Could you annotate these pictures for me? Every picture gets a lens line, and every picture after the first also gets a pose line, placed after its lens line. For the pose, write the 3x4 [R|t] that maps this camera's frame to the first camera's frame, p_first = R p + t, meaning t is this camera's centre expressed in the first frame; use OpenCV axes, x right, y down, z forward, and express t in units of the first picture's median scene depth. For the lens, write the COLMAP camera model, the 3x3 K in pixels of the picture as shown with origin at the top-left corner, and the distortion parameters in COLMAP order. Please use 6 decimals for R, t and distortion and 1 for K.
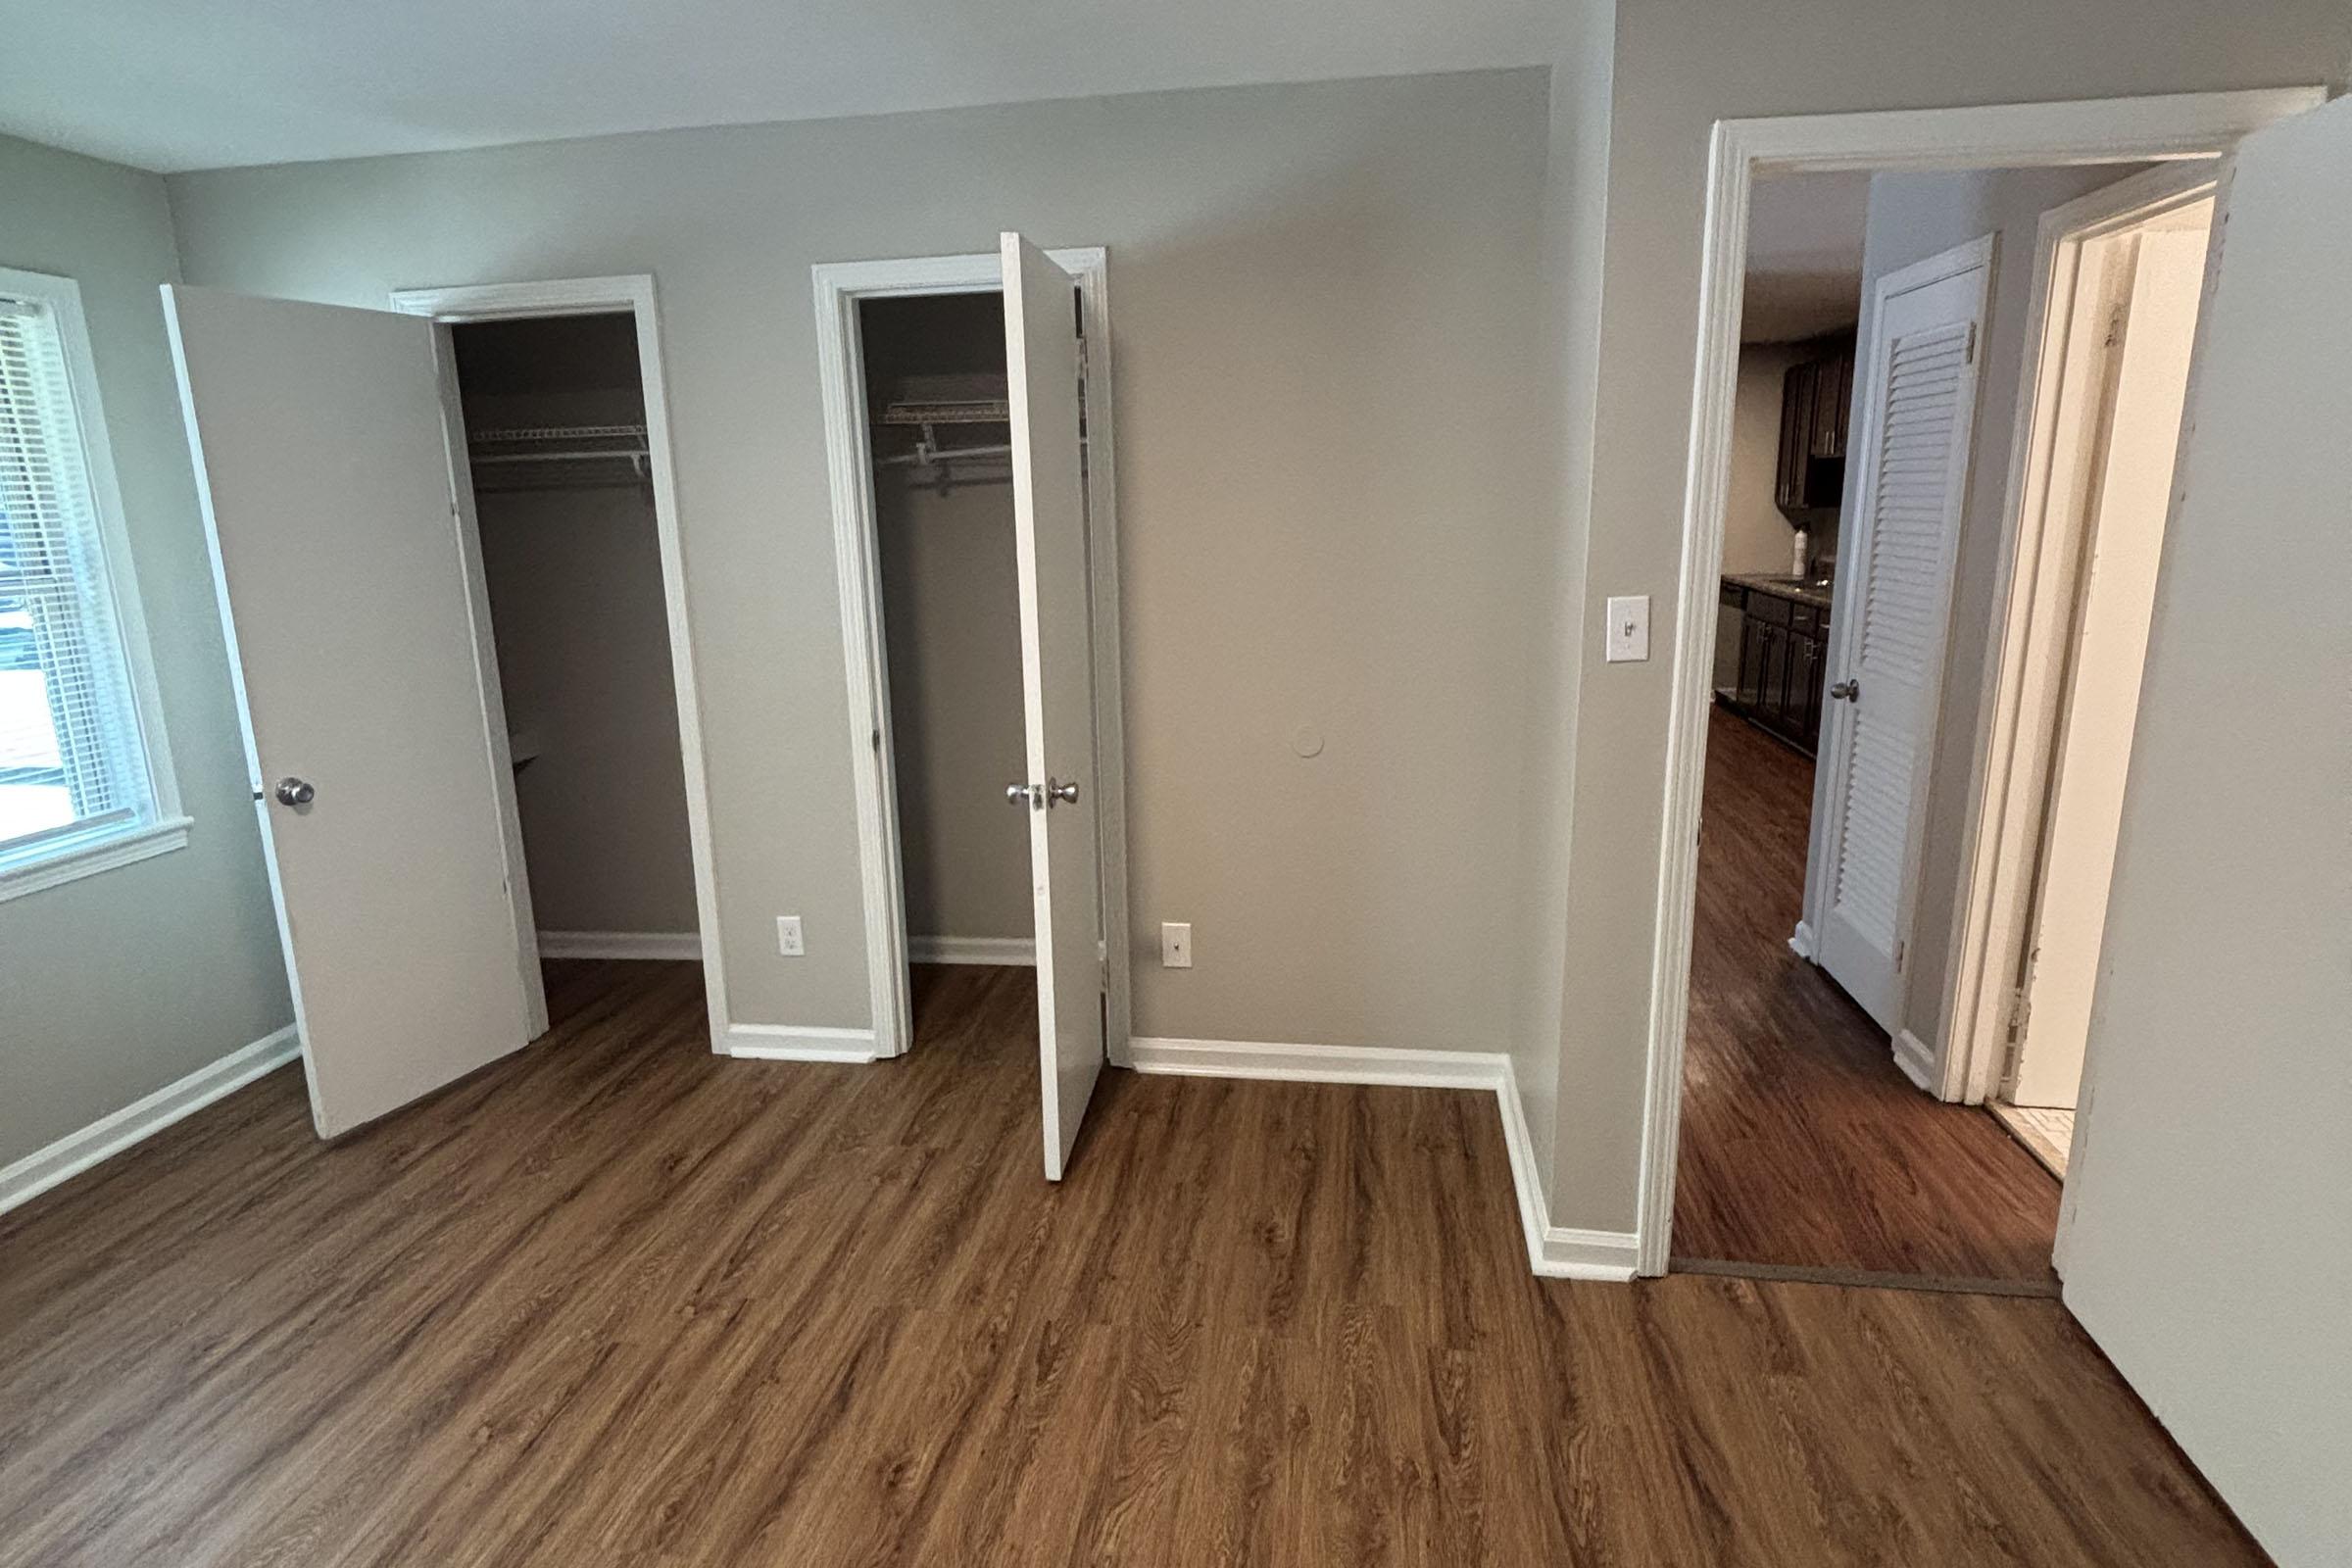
lens RADIAL K [[1275.1, 0, 1168.6], [0, 1275.1, 790.8], [0, 0, 1]] dist [0.021180, -0.020556]
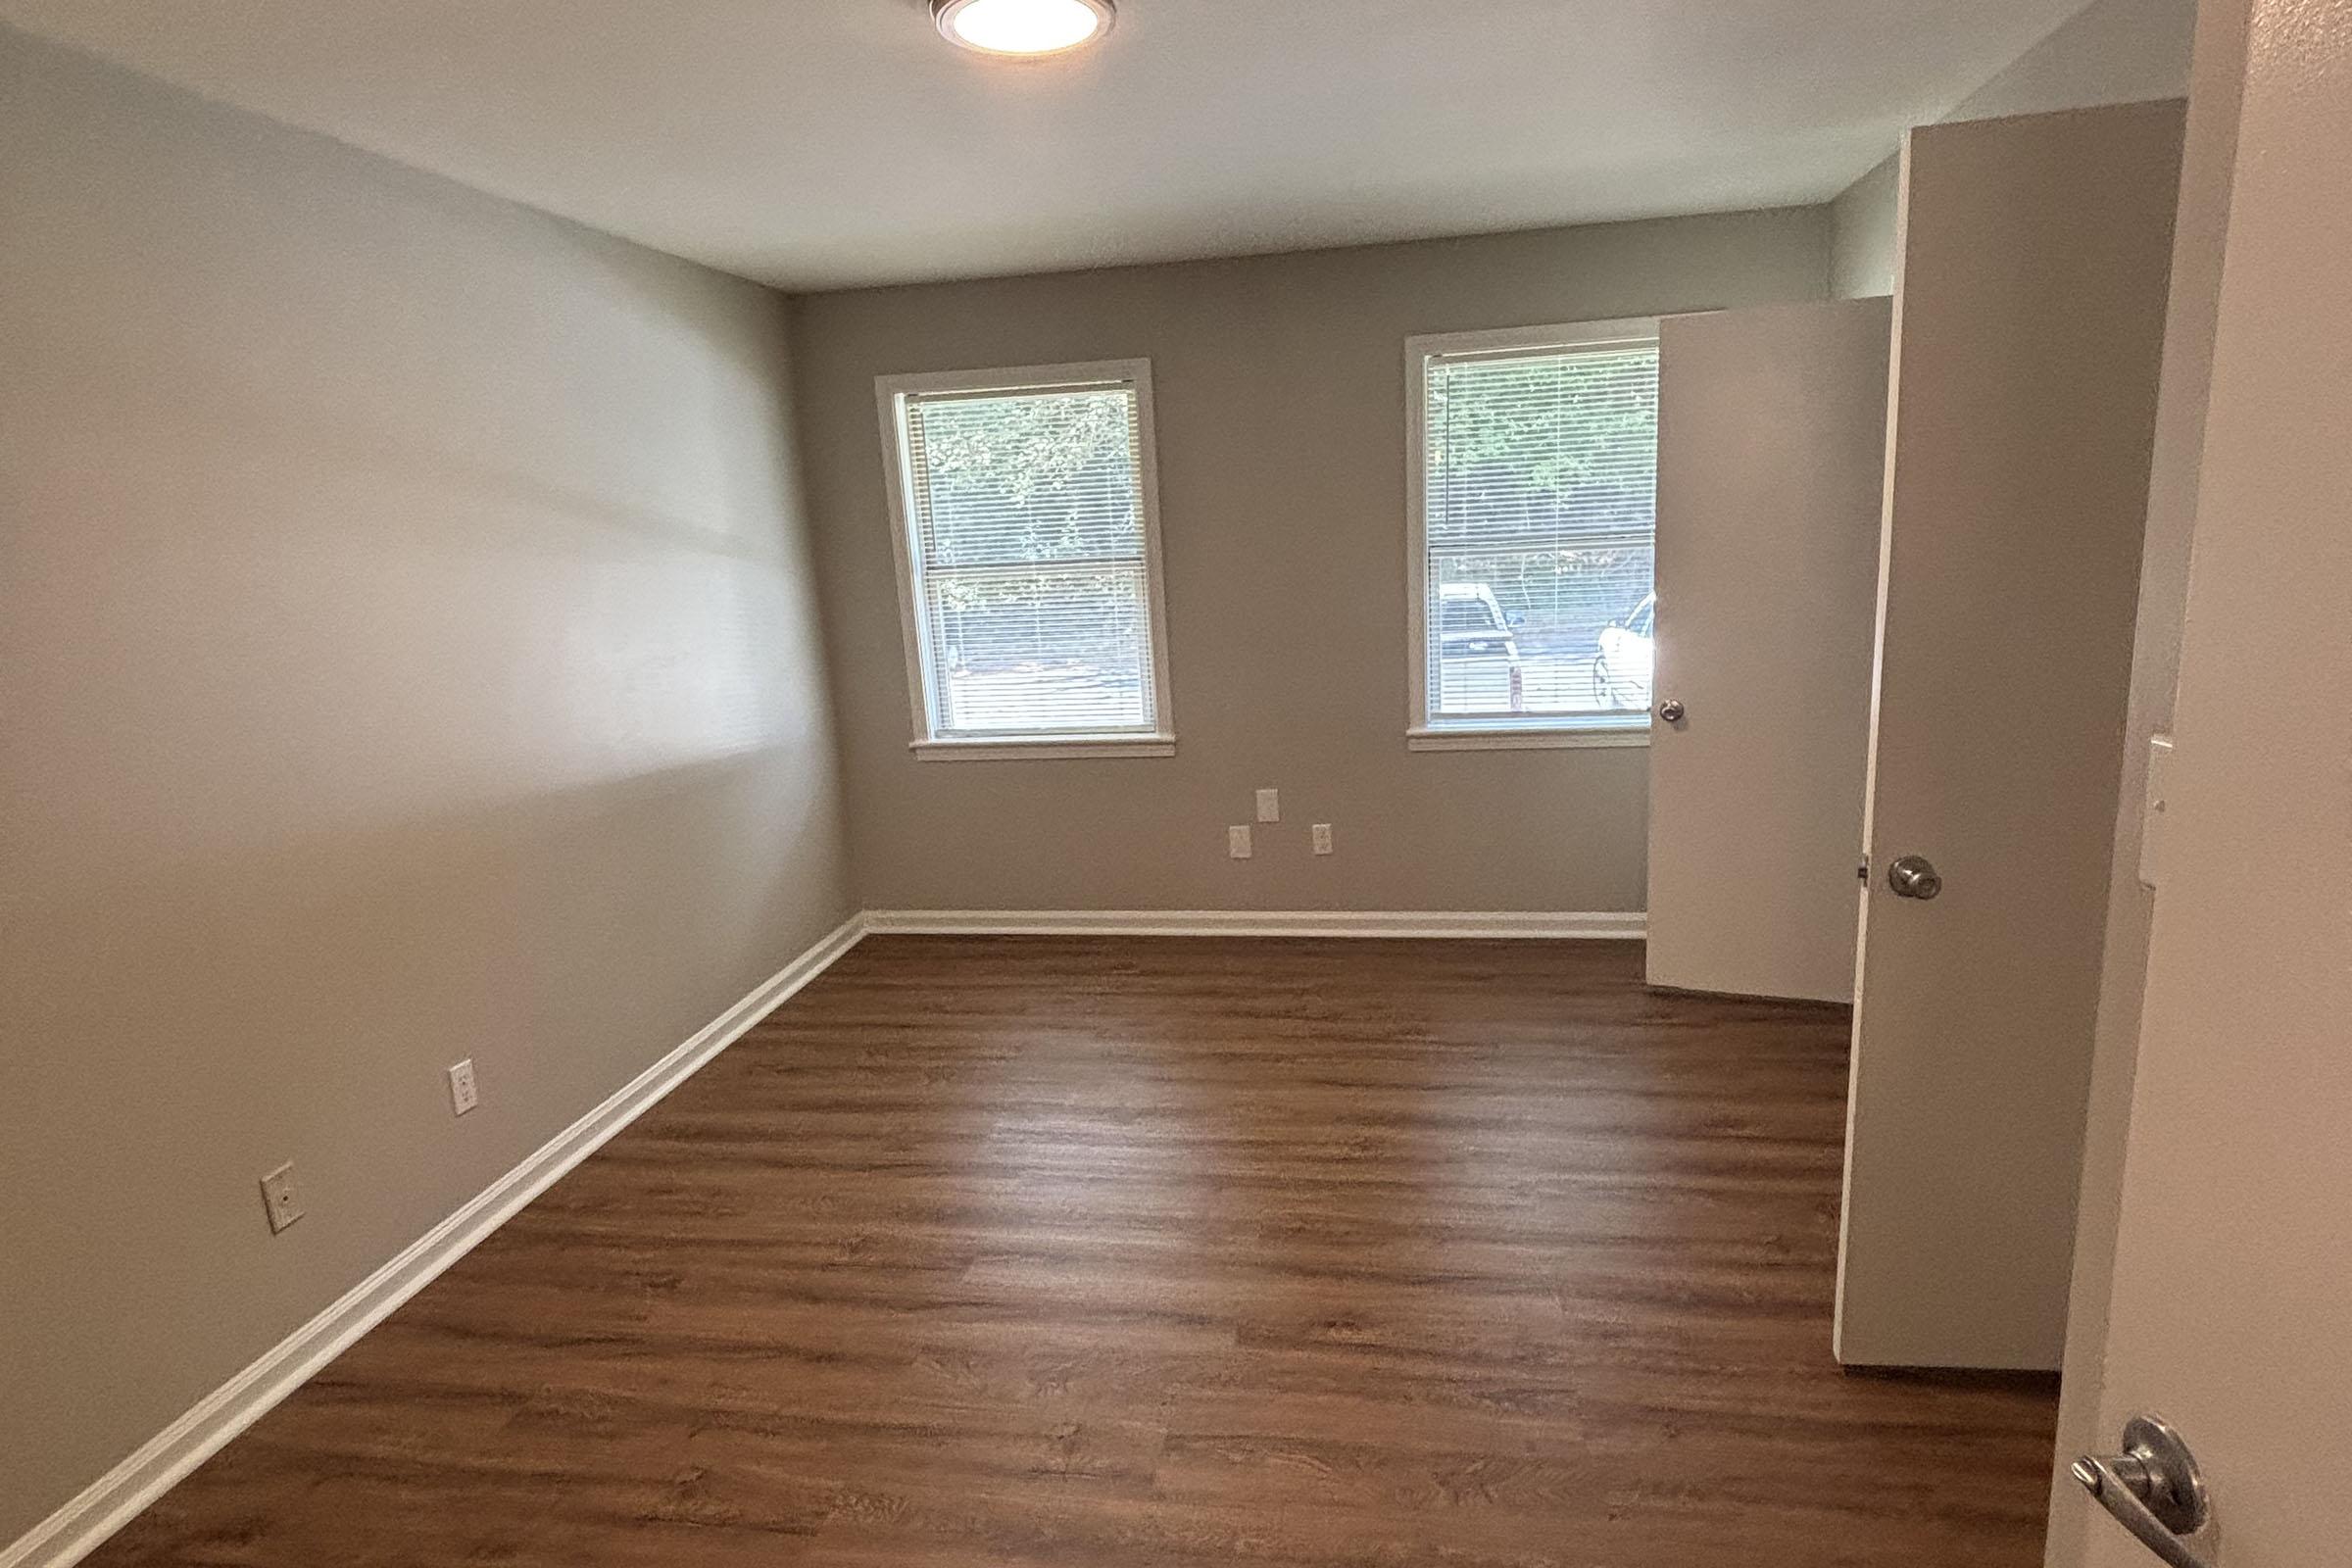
lens RADIAL K [[1275.1, 0, 1182.2], [0, 1275.1, 778.5], [0, 0, 1]] dist [0.021180, -0.020556]
pose [[0.002504, 0.230042, -0.973177, 0.631427], [-0.186455, 0.956222, 0.225555, -0.148011], [0.982460, 0.180889, 0.045287, 0.534103]]
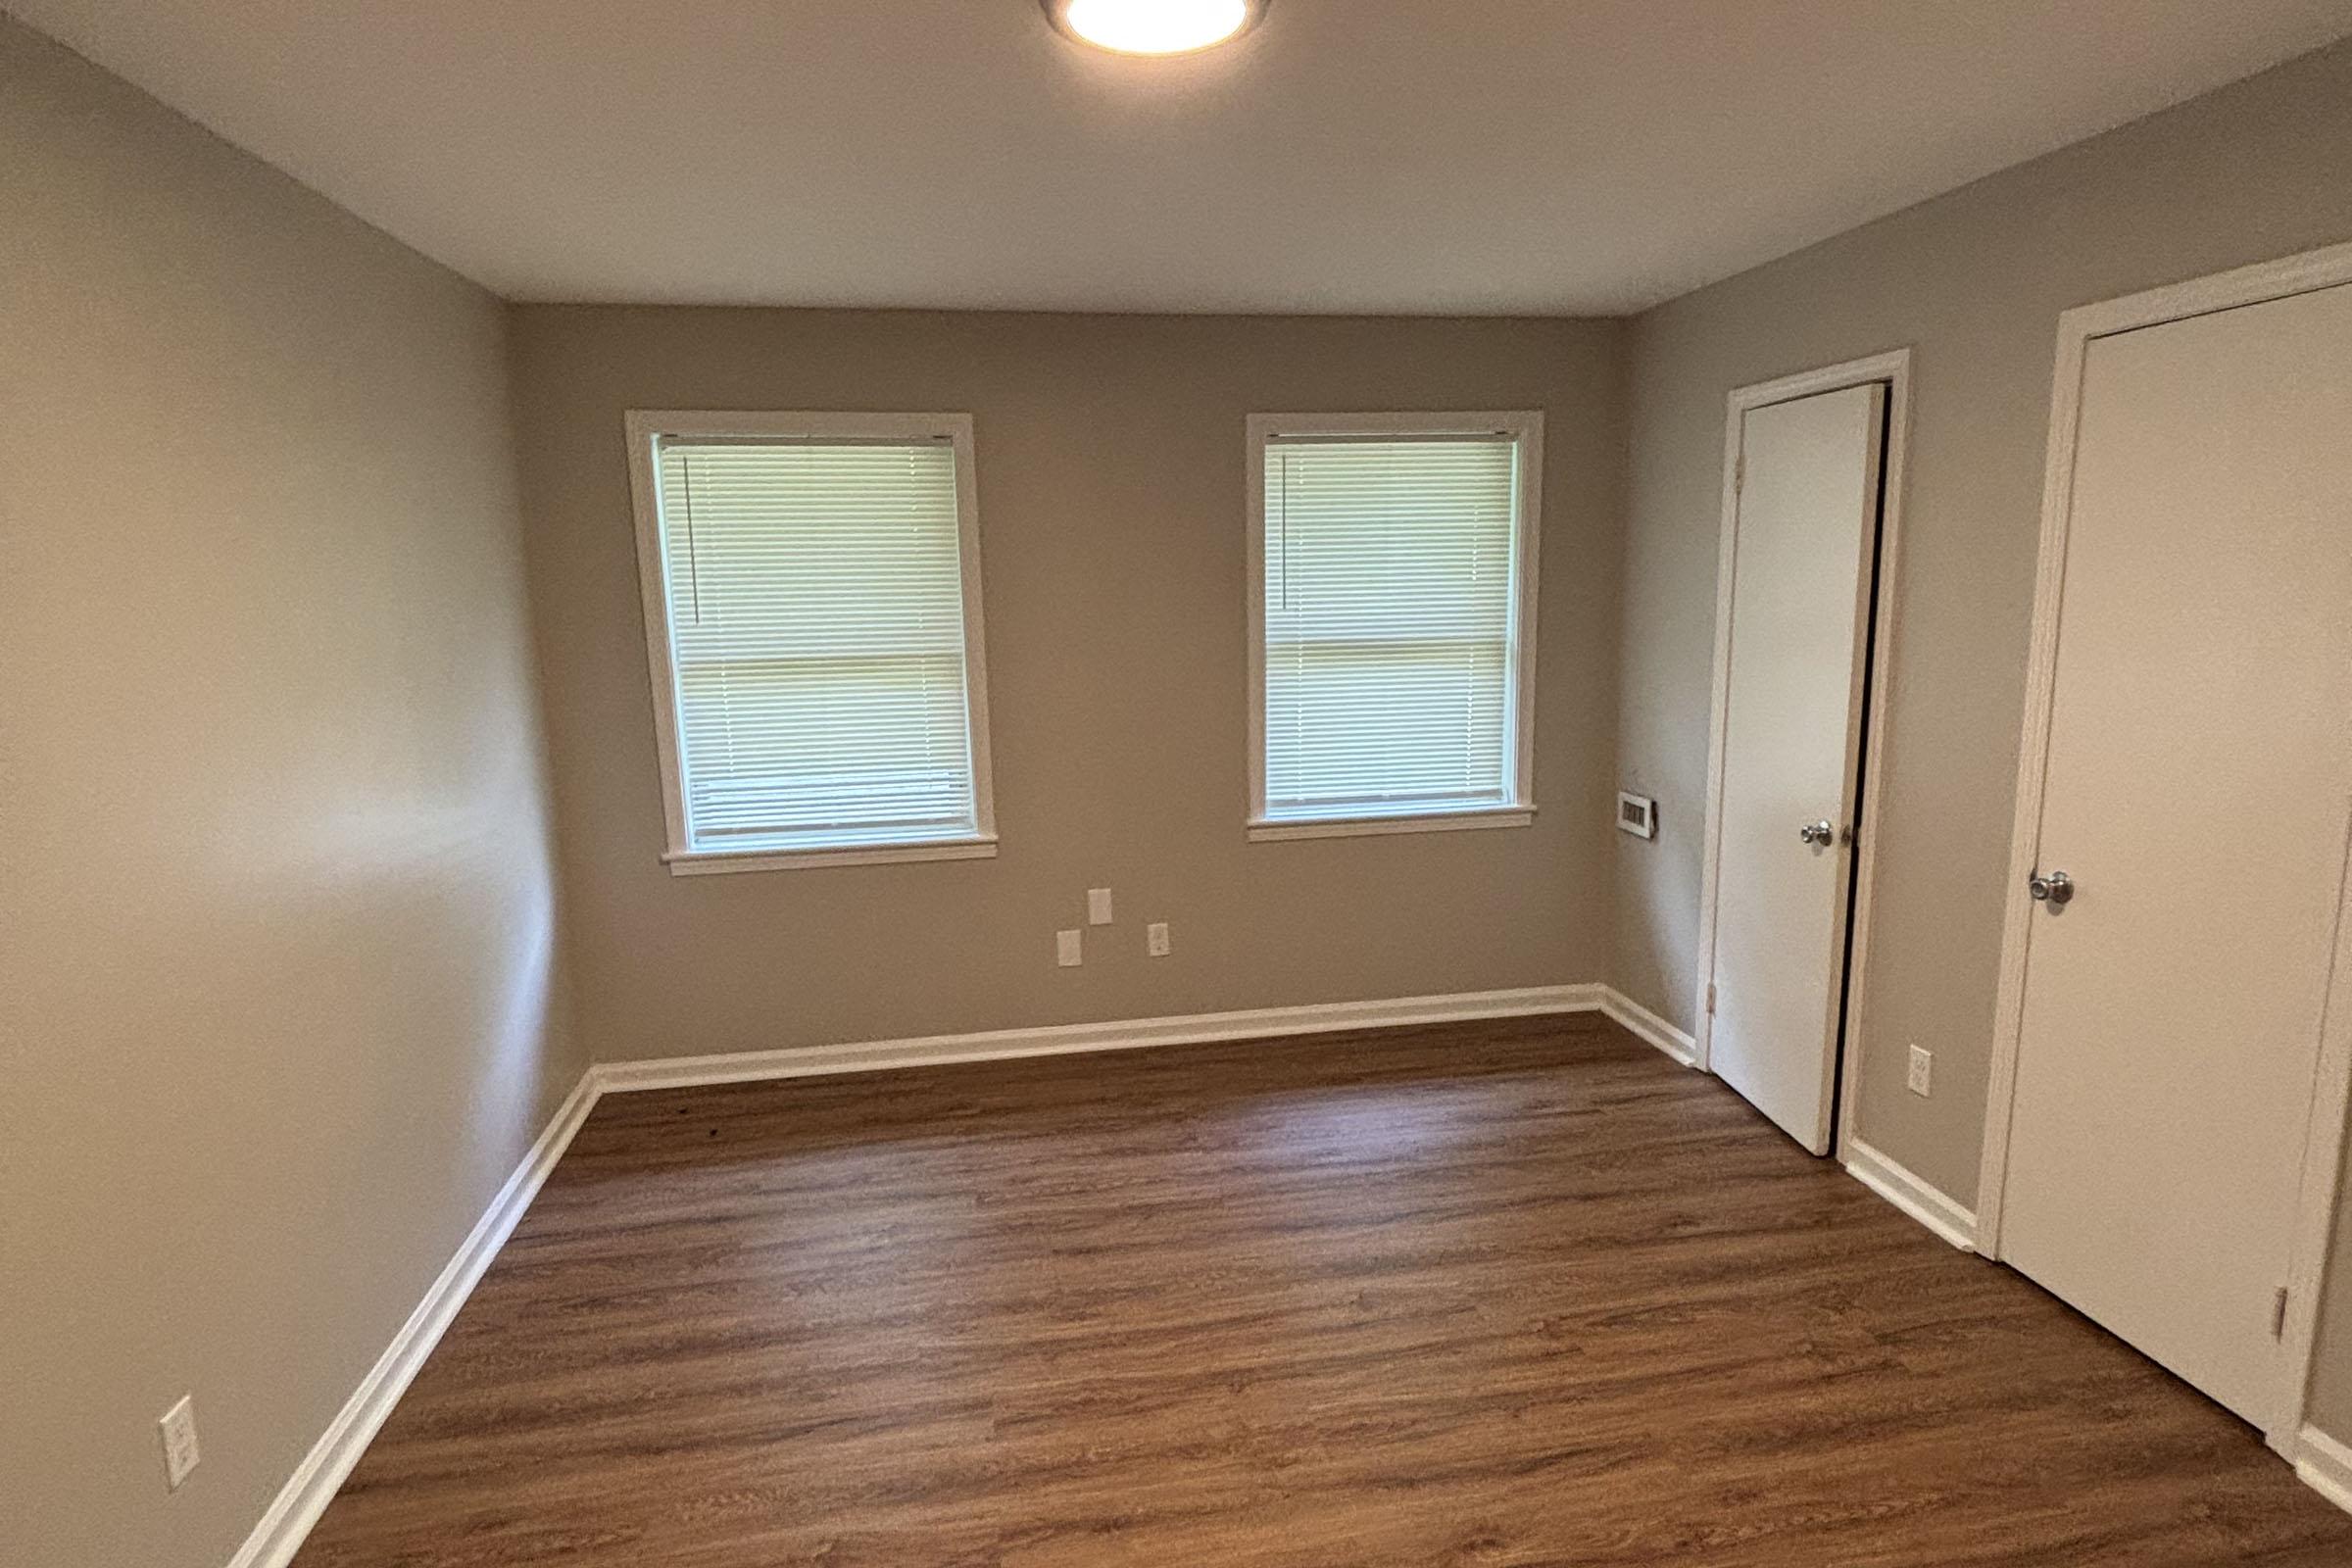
lens RADIAL K [[1275.1, 0, 1169.6], [0, 1275.1, 779.5], [0, 0, 1]] dist [0.021180, -0.020556]
pose [[0.326689, 0.181007, -0.927637, 0.414174], [-0.209586, 0.970928, 0.115643, -0.096887], [0.921601, 0.156641, 0.355128, 0.231468]]
